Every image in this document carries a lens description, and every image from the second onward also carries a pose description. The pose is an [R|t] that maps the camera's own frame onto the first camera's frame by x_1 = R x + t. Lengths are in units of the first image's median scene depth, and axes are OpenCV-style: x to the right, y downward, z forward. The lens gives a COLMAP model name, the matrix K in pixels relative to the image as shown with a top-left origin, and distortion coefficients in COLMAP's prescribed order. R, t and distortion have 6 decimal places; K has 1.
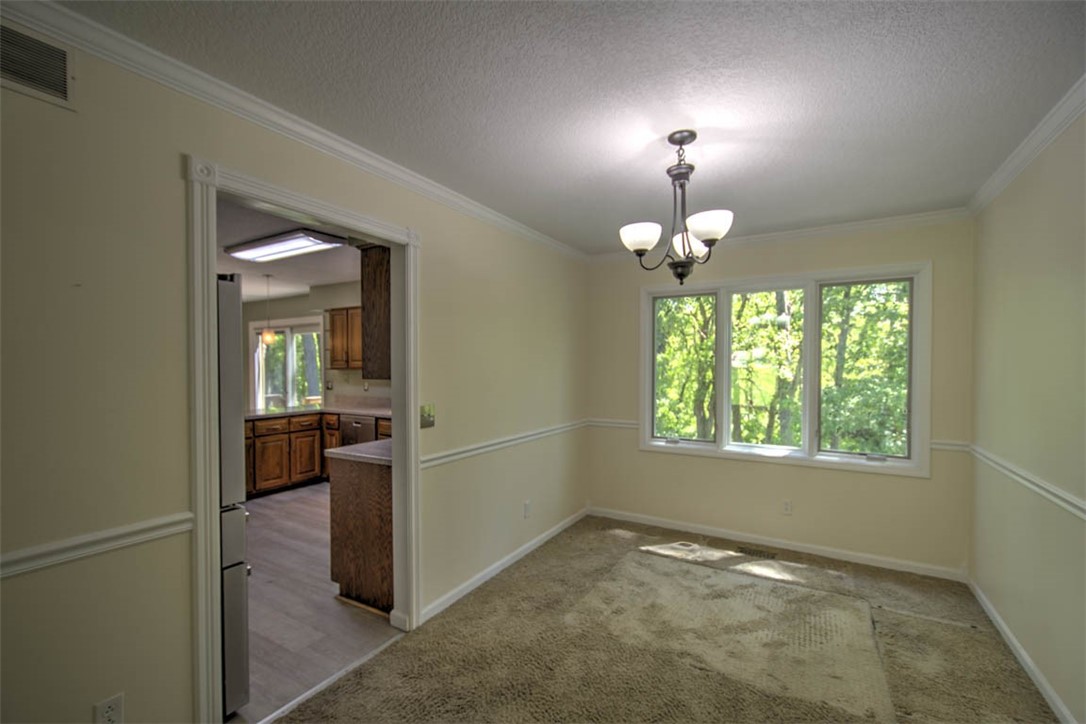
lens RADIAL K [[464.2, 0, 539.7], [0, 464.2, 373.4], [0, 0, 1]] dist [0.007125, -0.000446]
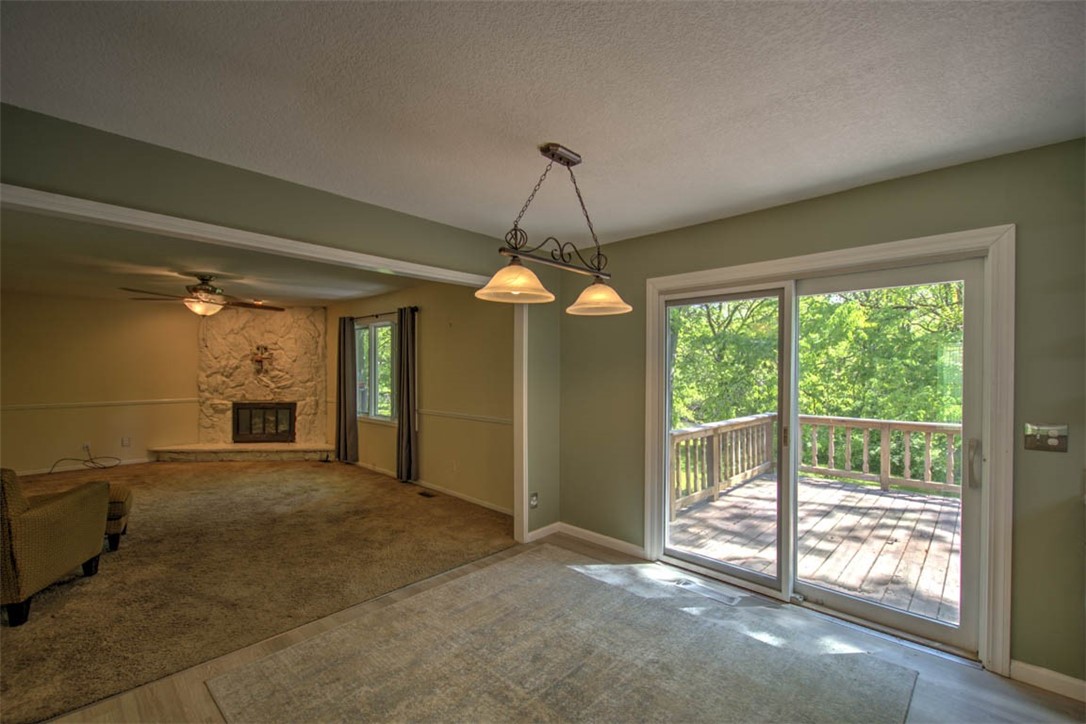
lens RADIAL K [[464.2, 0, 539.7], [0, 464.2, 373.4], [0, 0, 1]] dist [0.007125, -0.000446]
pose [[0.974994, 0.003672, -0.222203, -0.857215], [-0.006206, 0.999923, -0.010709, -0.014725], [0.222147, 0.011820, 0.974942, 0.721109]]
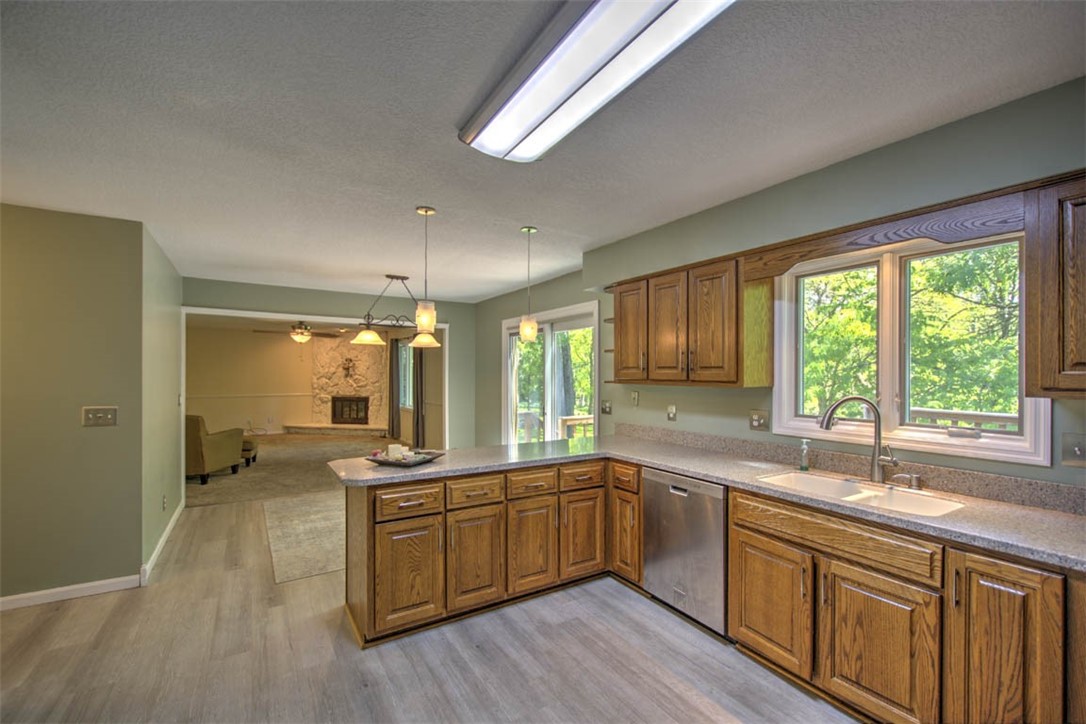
lens RADIAL K [[464.2, 0, 539.7], [0, 464.2, 373.4], [0, 0, 1]] dist [0.007125, -0.000446]
pose [[0.887965, 0.000060, -0.459912, -0.283217], [-0.010248, 0.999754, -0.019655, -0.008671], [0.459797, 0.022166, 0.887747, 0.457796]]
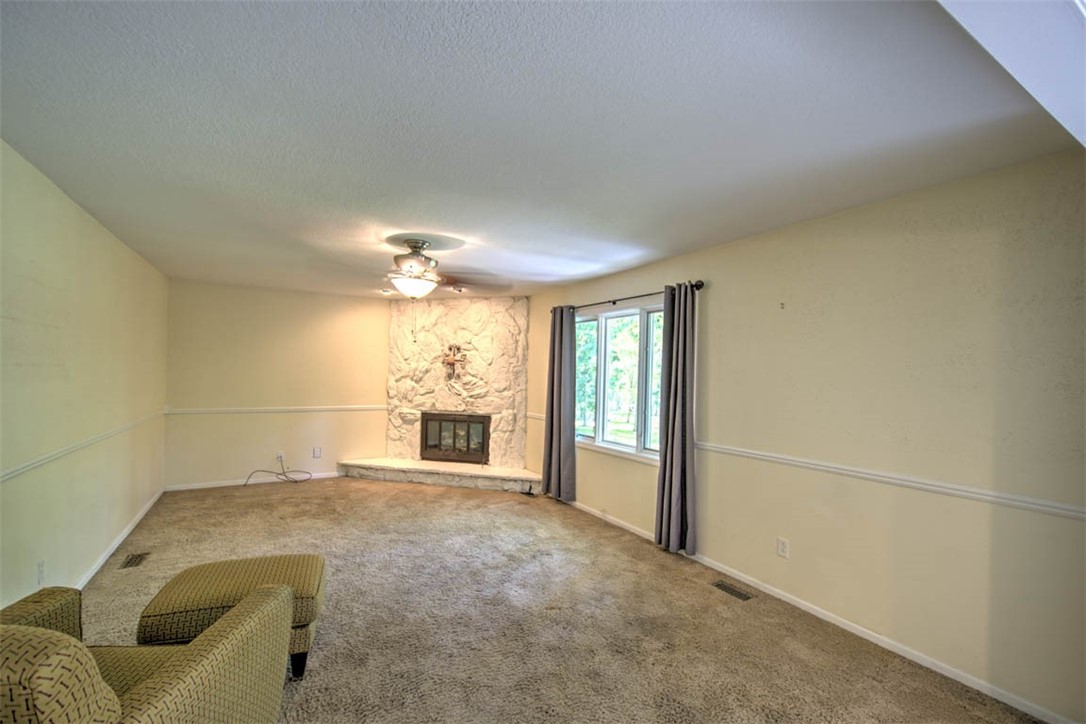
lens RADIAL K [[464.2, 0, 539.7], [0, 464.2, 373.4], [0, 0, 1]] dist [0.007125, -0.000446]
pose [[0.876525, 0.018938, -0.480983, -1.231369], [-0.033370, 0.999212, -0.021469, -0.019932], [0.480198, 0.034869, 0.876467, 0.980933]]
